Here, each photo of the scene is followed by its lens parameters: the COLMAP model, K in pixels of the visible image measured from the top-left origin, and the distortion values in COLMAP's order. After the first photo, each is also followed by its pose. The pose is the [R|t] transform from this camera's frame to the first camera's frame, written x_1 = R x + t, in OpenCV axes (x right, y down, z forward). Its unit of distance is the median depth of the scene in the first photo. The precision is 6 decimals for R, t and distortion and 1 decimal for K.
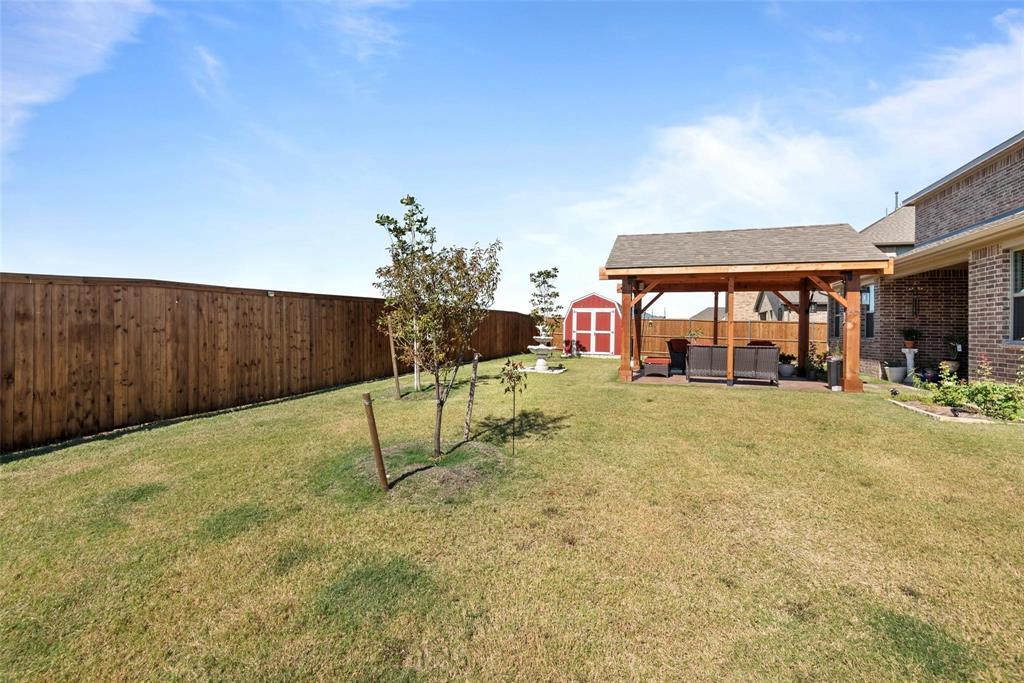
lens RADIAL K [[463.3, 0, 505.0], [0, 463.3, 335.1], [0, 0, 1]] dist [0.014989, -0.008800]
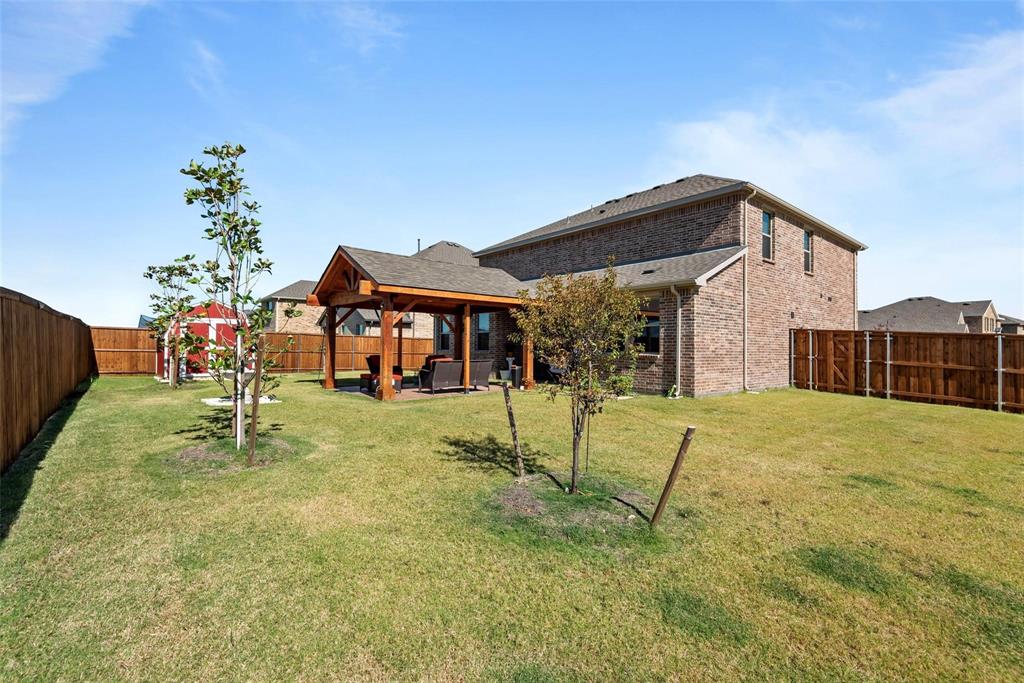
lens RADIAL K [[463.3, 0, 510.8], [0, 463.3, 344.1], [0, 0, 1]] dist [0.014989, -0.008800]
pose [[0.507504, -0.005671, 0.861631, -0.367625], [0.008162, 0.999965, 0.001774, -0.015464], [-0.861611, 0.006132, 0.507533, 0.226574]]
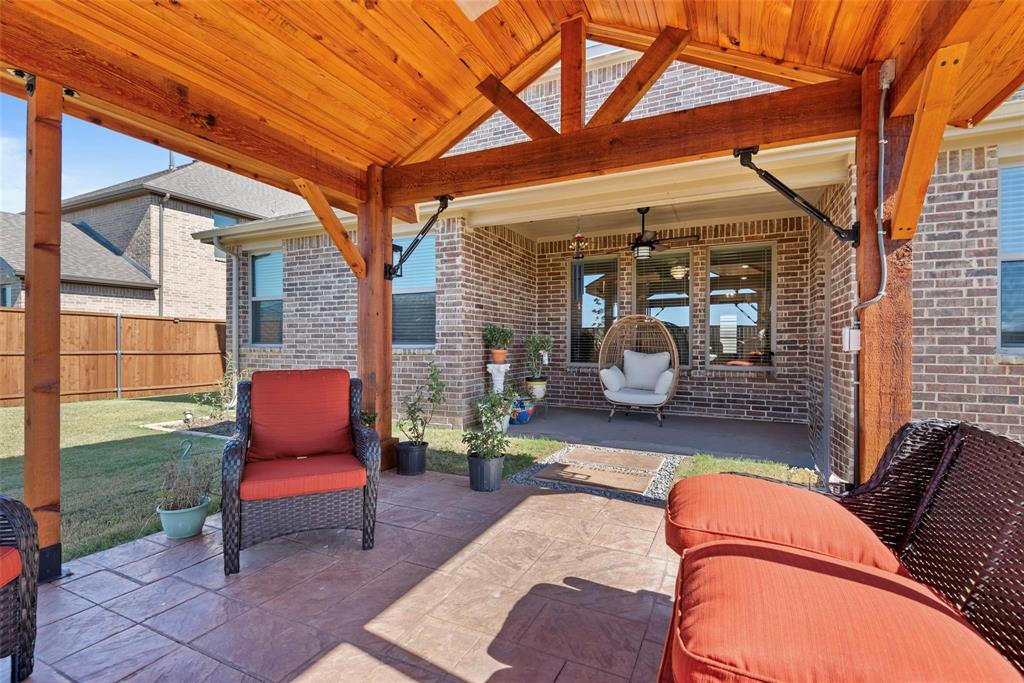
lens RADIAL K [[463.3, 0, 514.3], [0, 463.3, 340.1], [0, 0, 1]] dist [0.014989, -0.008800]
pose [[0.089772, -0.011172, 0.995900, 0.317424], [0.006687, 0.999921, 0.010614, -0.003462], [-0.995940, 0.005707, 0.089840, 0.851166]]
